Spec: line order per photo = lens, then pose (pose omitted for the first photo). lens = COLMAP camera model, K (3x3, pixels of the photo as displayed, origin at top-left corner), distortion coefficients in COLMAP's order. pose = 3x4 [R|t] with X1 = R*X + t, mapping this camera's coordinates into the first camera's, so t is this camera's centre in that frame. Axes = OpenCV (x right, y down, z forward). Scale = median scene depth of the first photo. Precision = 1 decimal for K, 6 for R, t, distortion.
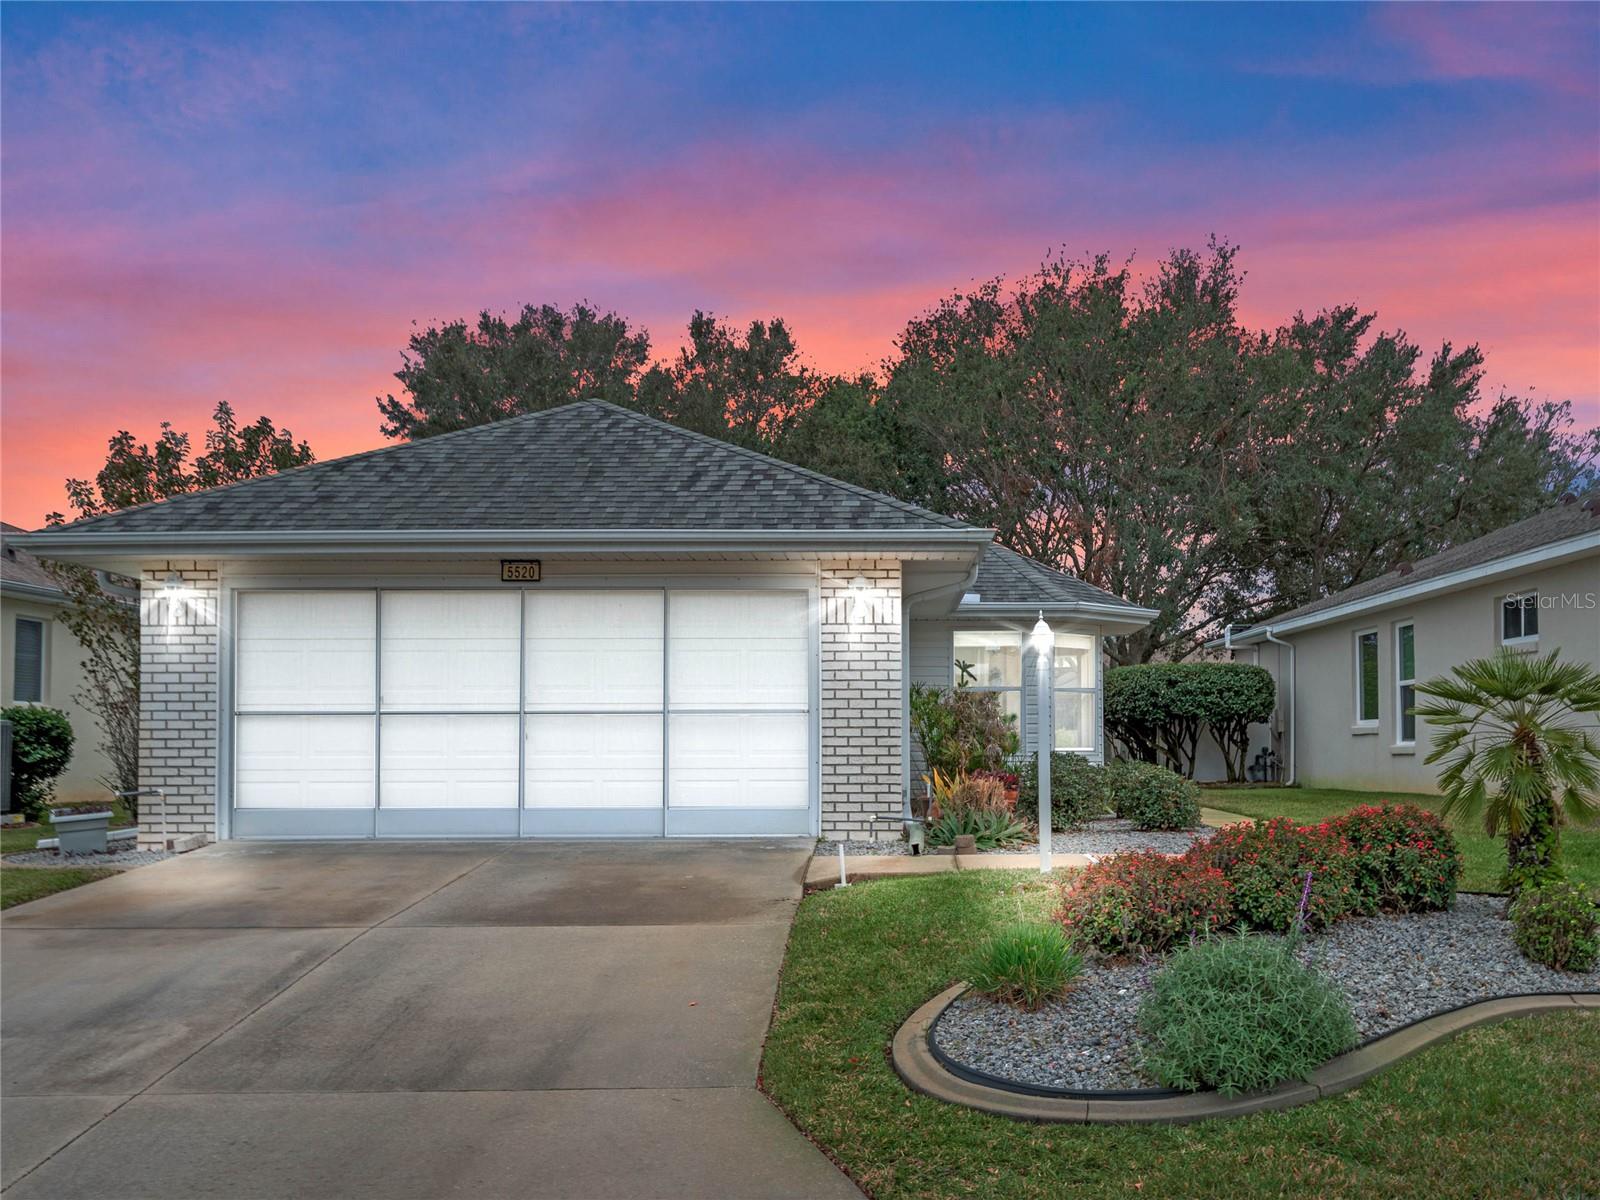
lens RADIAL K [[1478.9, 0, 899.2], [0, 1478.9, 667.3], [0, 0, 1]] dist [-0.002112, -0.000745]
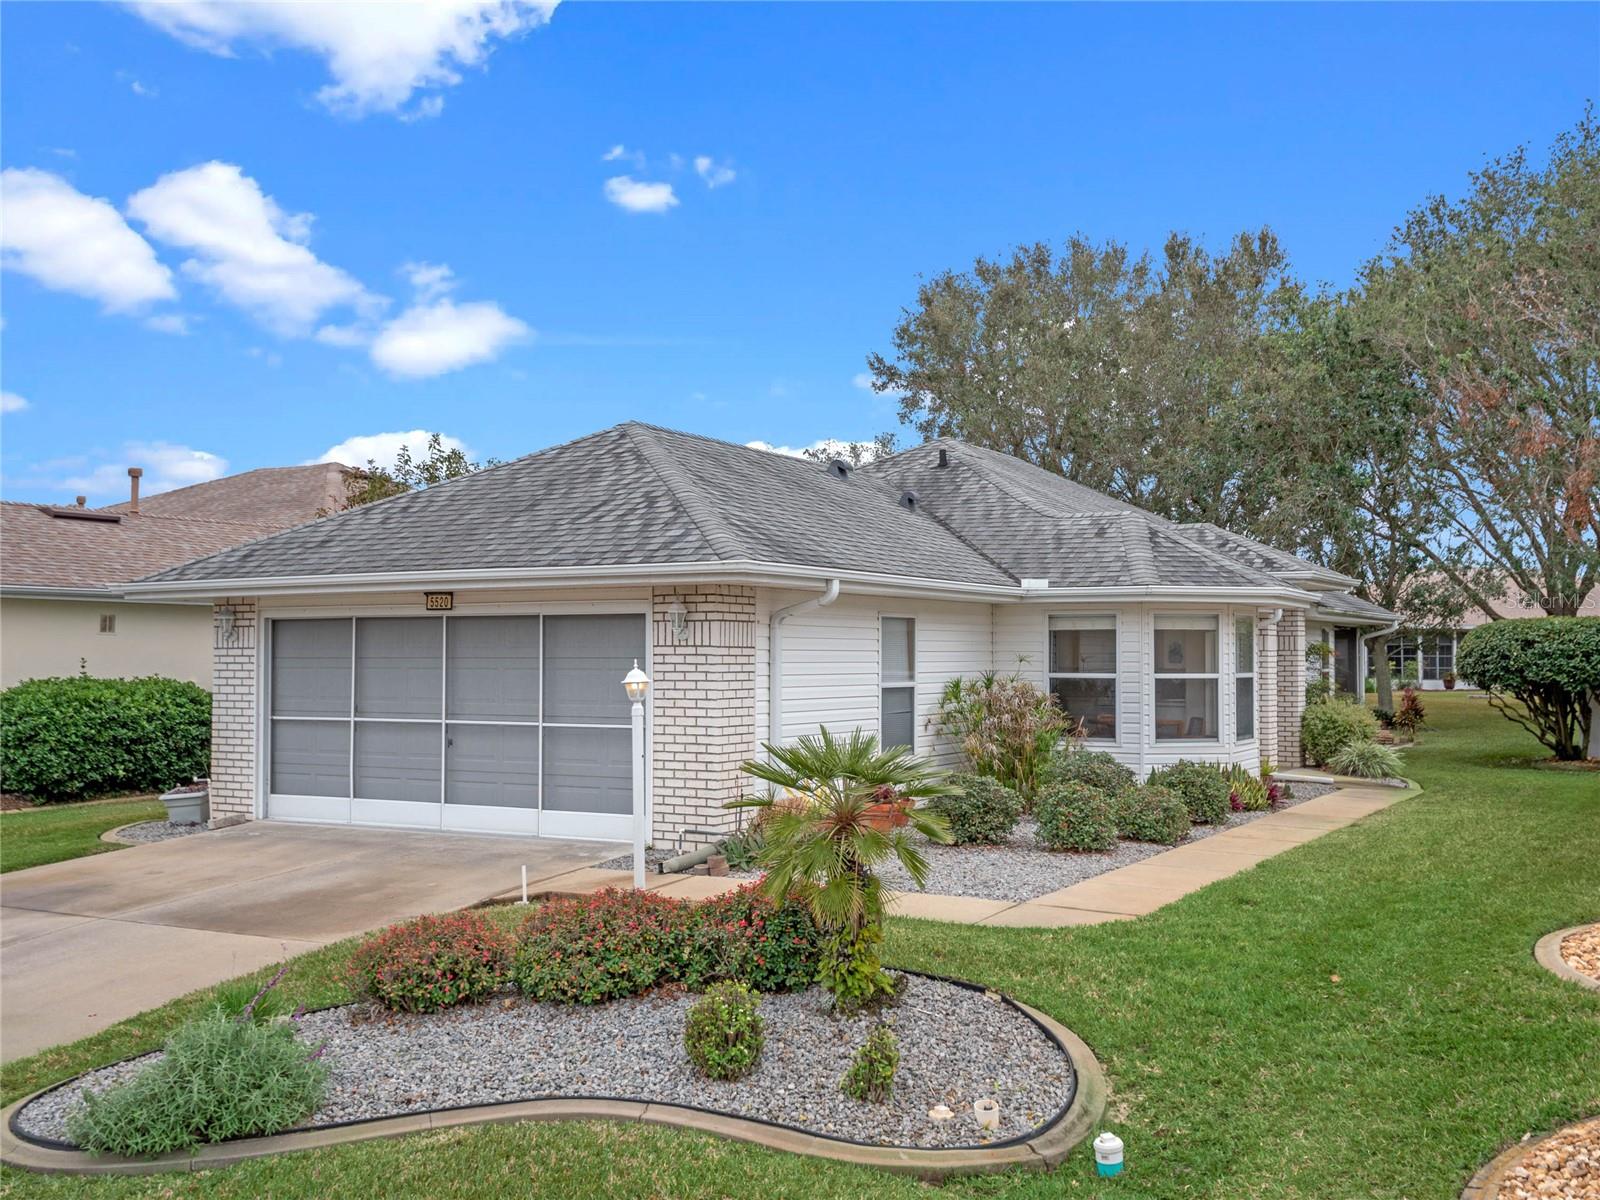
lens RADIAL K [[1516.6, 0, 800.0], [0, 1516.6, 600.0], [0, 0, 1]] dist [0.034957, -0.006993]
pose [[0.875670, -0.014573, -0.482691, 0.226094], [0.020710, 0.999758, 0.007387, -0.027289], [0.482466, -0.016465, 0.875760, 0.032189]]
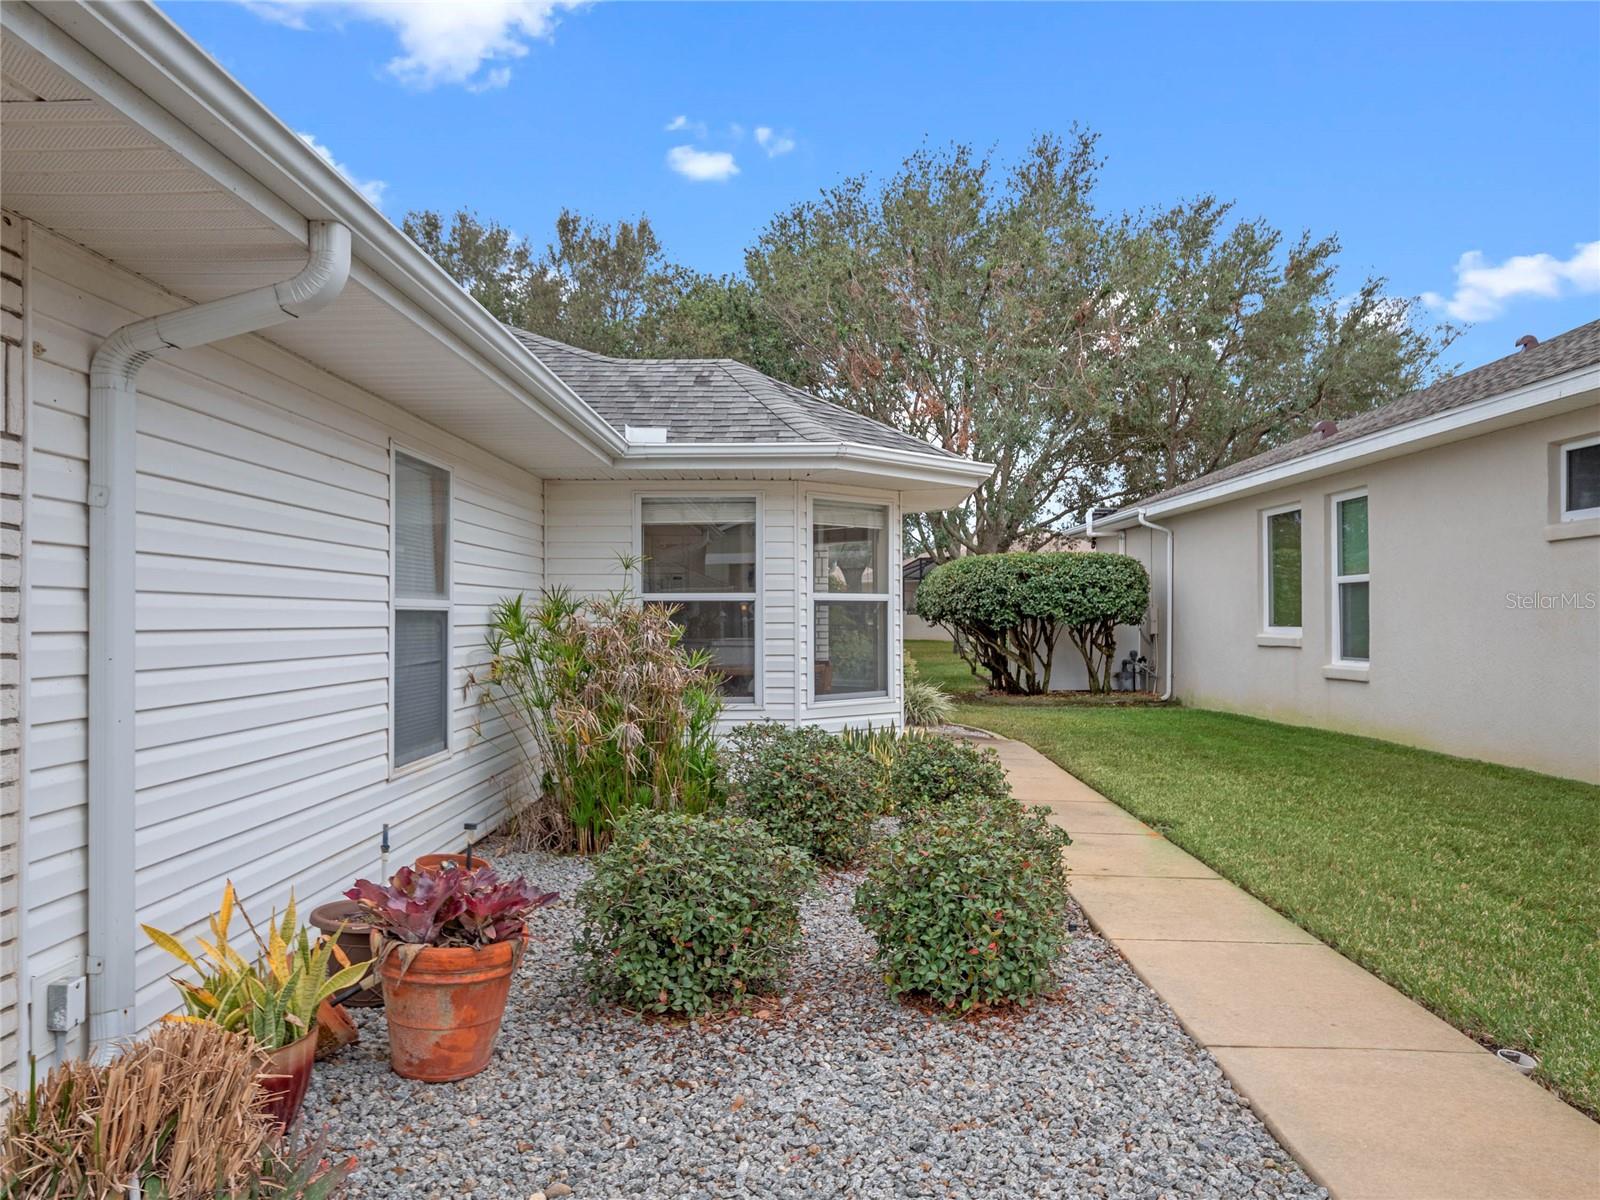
lens RADIAL K [[1182.8, 0, 800.0], [0, 1182.8, 600.0], [0, 0, 1]] dist [0.003959, 0.000524]
pose [[0.999939, -0.002053, -0.010896, 0.063200], [0.002448, 0.999335, 0.036383, -0.000624], [0.010814, -0.036407, 0.999279, 0.320170]]
